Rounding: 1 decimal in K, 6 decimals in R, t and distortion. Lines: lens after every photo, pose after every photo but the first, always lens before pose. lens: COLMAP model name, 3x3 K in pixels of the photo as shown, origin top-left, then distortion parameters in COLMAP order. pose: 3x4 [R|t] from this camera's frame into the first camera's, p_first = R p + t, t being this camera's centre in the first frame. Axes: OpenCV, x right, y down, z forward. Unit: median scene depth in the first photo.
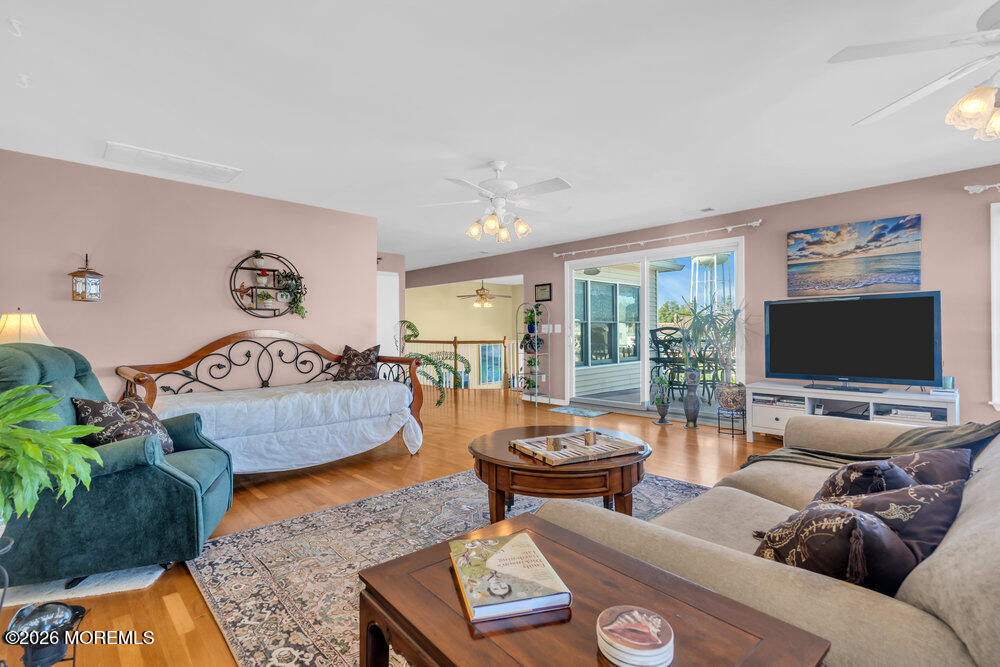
lens RADIAL K [[451.6, 0, 481.9], [0, 451.6, 336.6], [0, 0, 1]] dist [-0.009752, 0.000533]
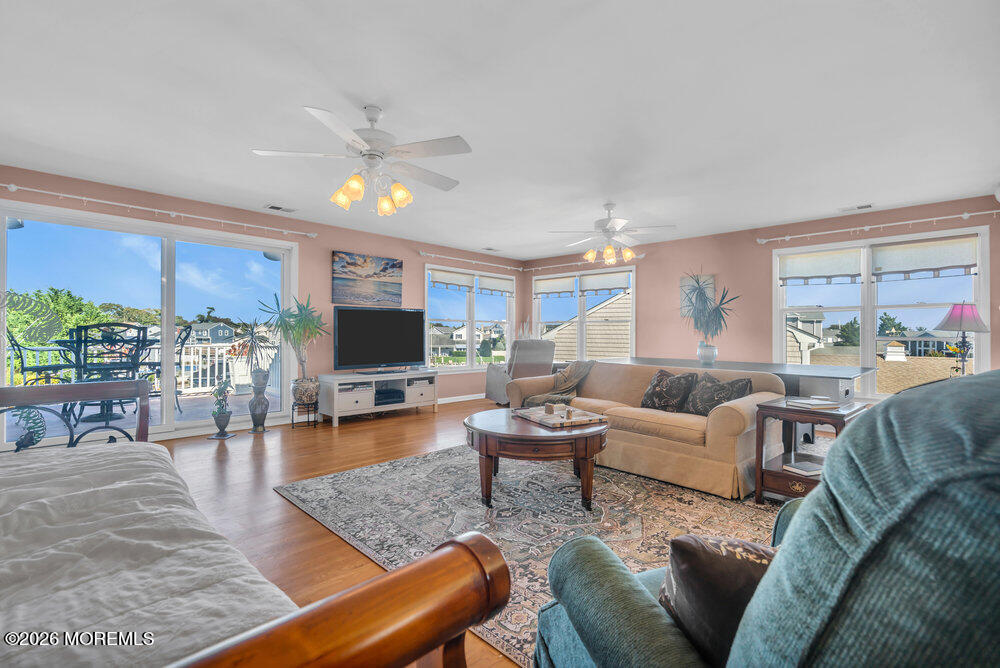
lens RADIAL K [[451.6, 0, 498.0], [0, 451.6, 333.2], [0, 0, 1]] dist [-0.009752, 0.000533]
pose [[-0.043885, 0.010737, 0.998979, -0.636525], [0.000428, 0.999942, -0.010729, 0.007300], [-0.999036, -0.000043, -0.043887, 0.692943]]
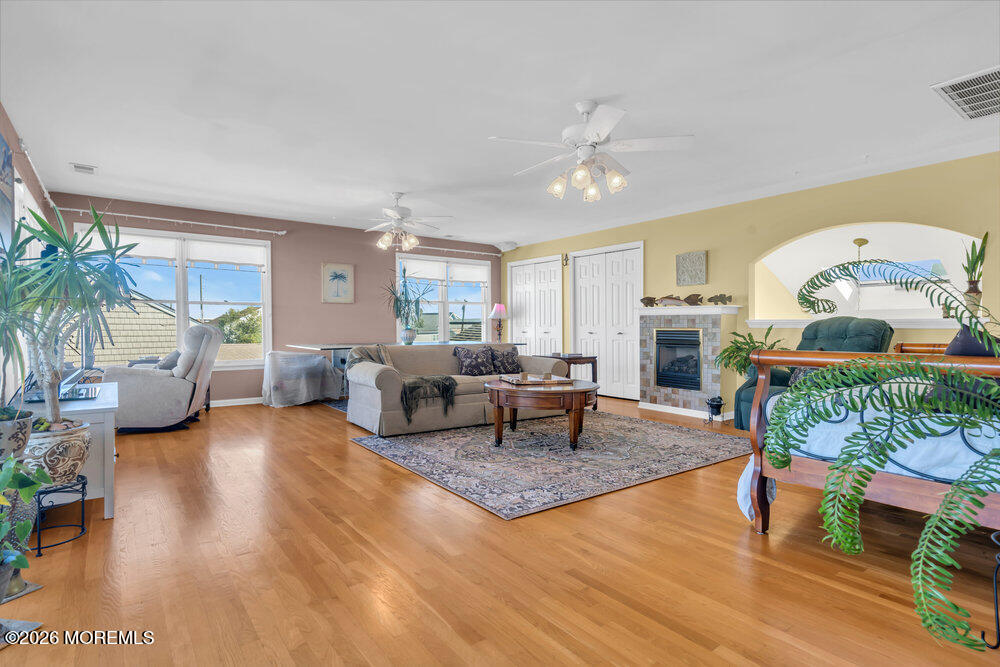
lens RADIAL K [[512.3, 0, 500.5], [0, 512.3, 332.9], [0, 0, 1]] dist [0.000641, 0.000015]
pose [[-0.995807, 0.007216, 0.091193, 0.090914], [0.008307, 0.999898, 0.011580, 0.024175], [-0.091100, 0.012289, -0.995766, 1.658796]]
